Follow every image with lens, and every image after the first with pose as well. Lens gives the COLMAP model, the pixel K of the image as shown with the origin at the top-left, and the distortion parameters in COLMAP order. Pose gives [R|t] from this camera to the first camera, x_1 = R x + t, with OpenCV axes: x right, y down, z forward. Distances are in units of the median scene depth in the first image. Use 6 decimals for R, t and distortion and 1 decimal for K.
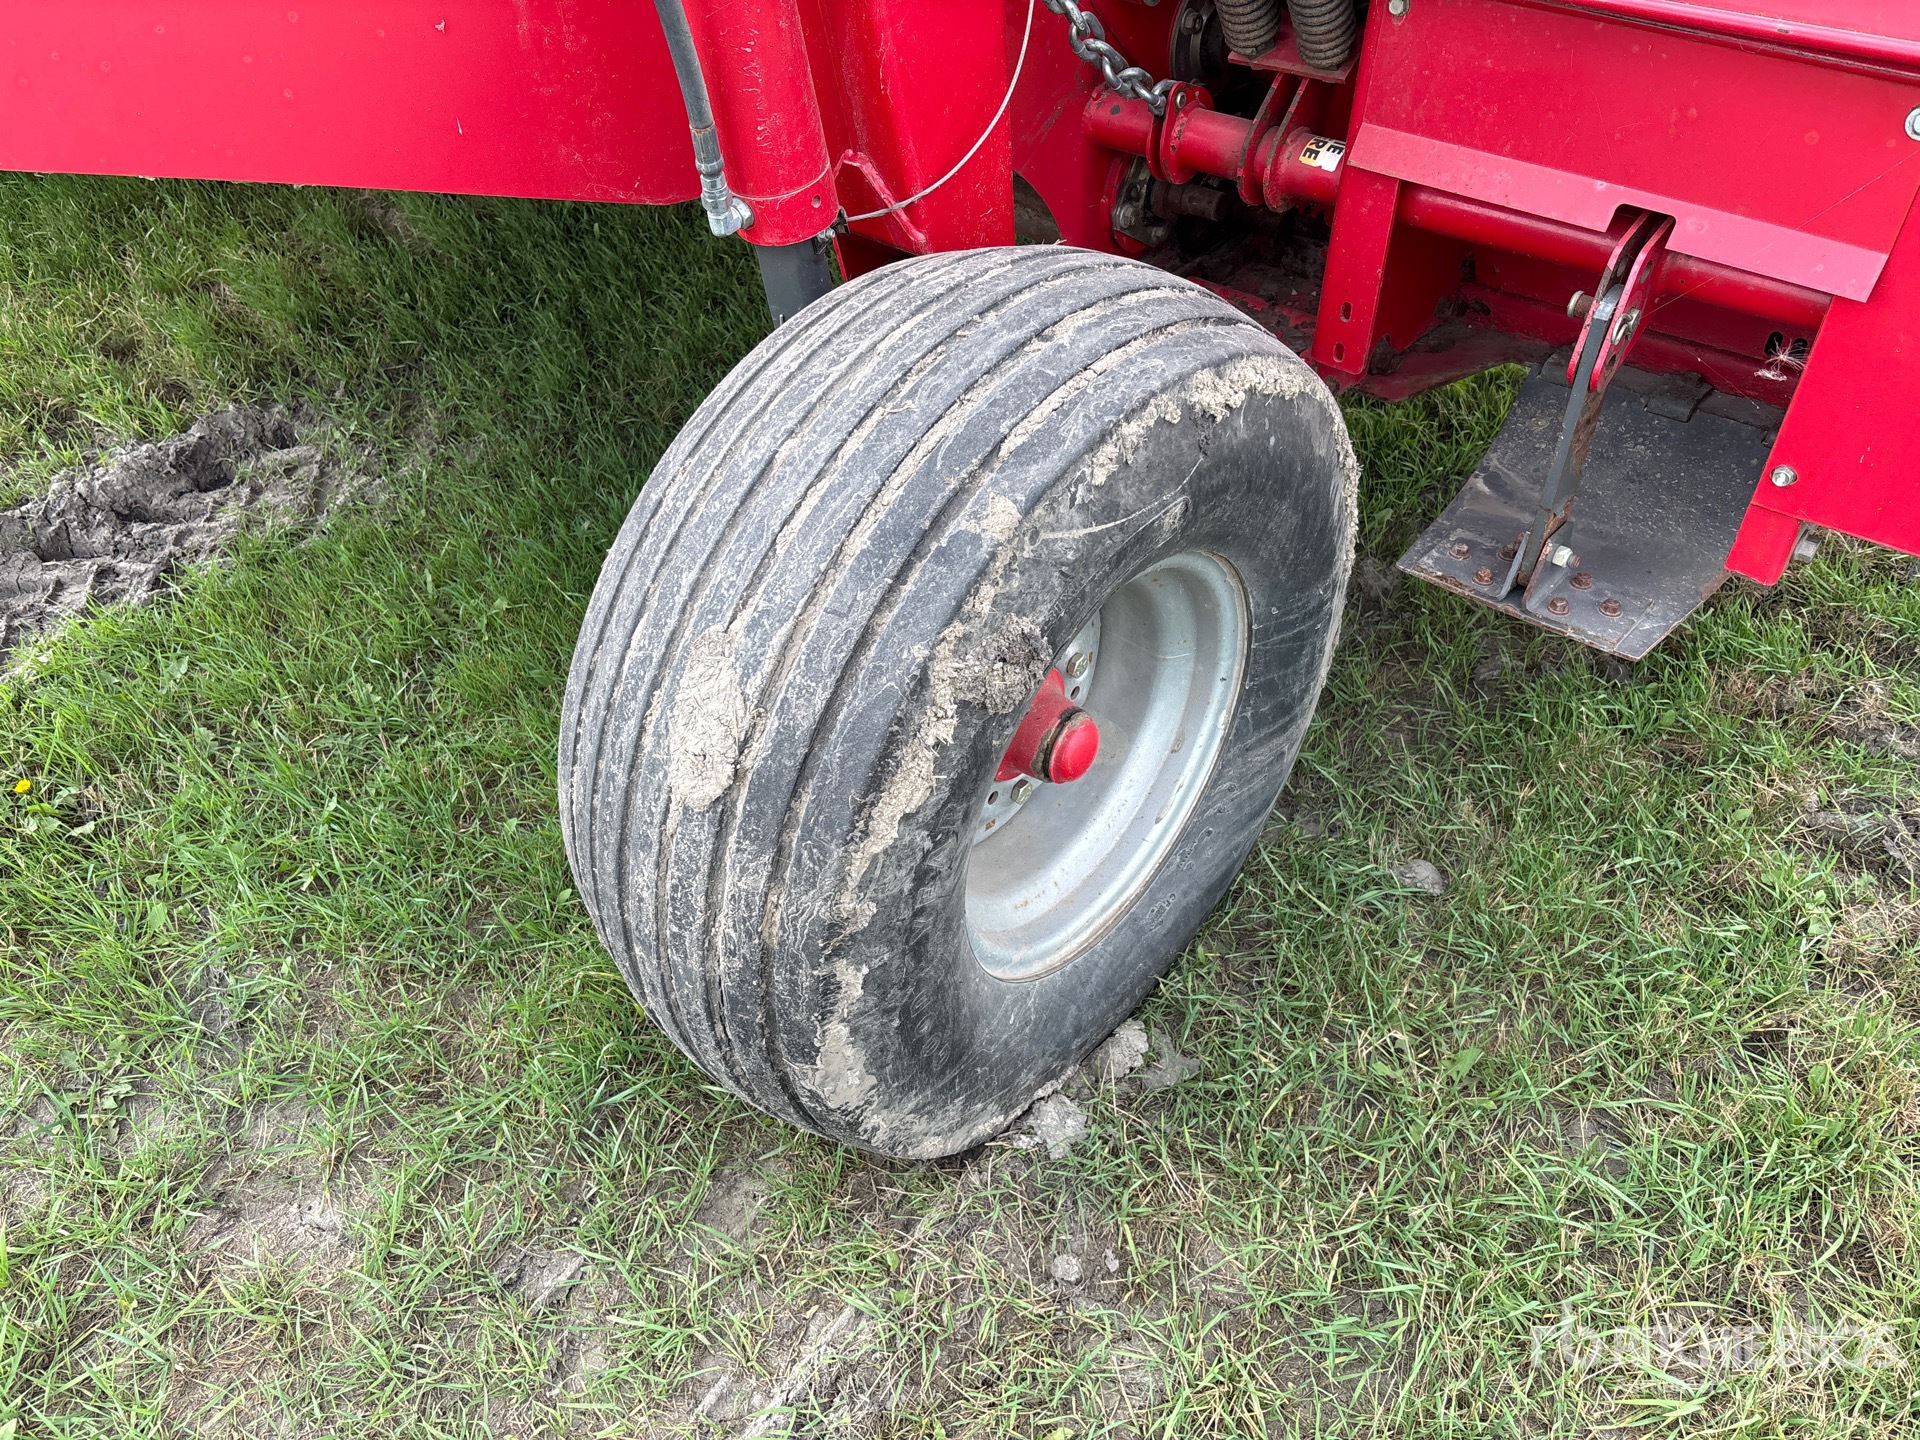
lens RADIAL K [[1450.4, 0, 950.1], [0, 1450.4, 719.7], [0, 0, 1]] dist [0.016829, 0.002813]
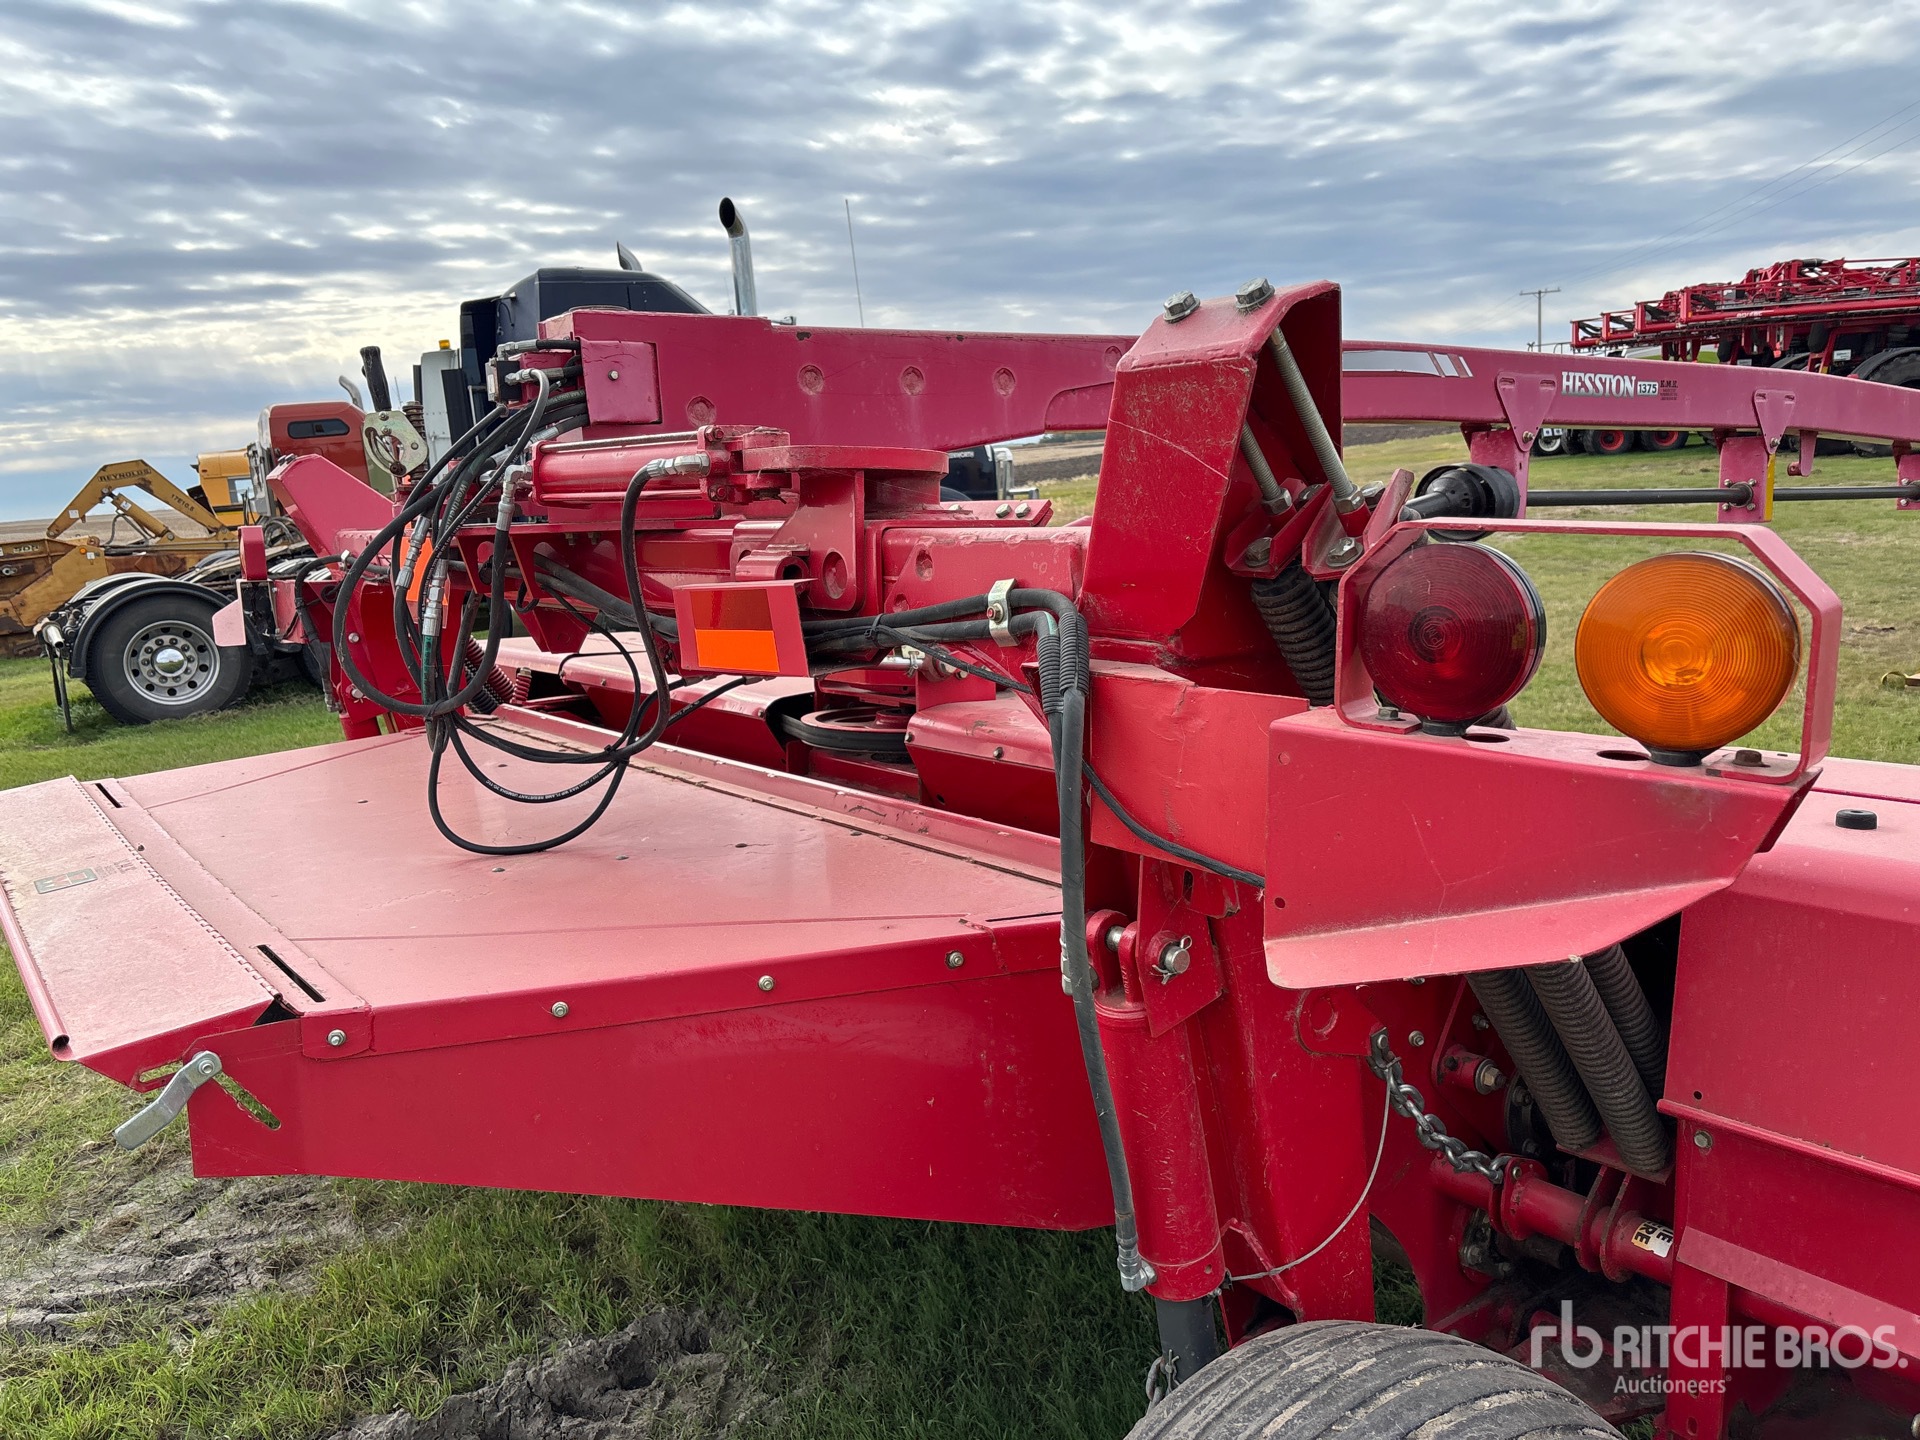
lens RADIAL K [[1450.4, 0, 950.1], [0, 1450.4, 719.7], [0, 0, 1]] dist [0.016829, 0.002813]
pose [[0.973884, 0.011009, -0.226779, -0.025561], [-0.130452, 0.844630, -0.519213, -0.066655], [0.185829, 0.535237, 0.824008, -0.261583]]
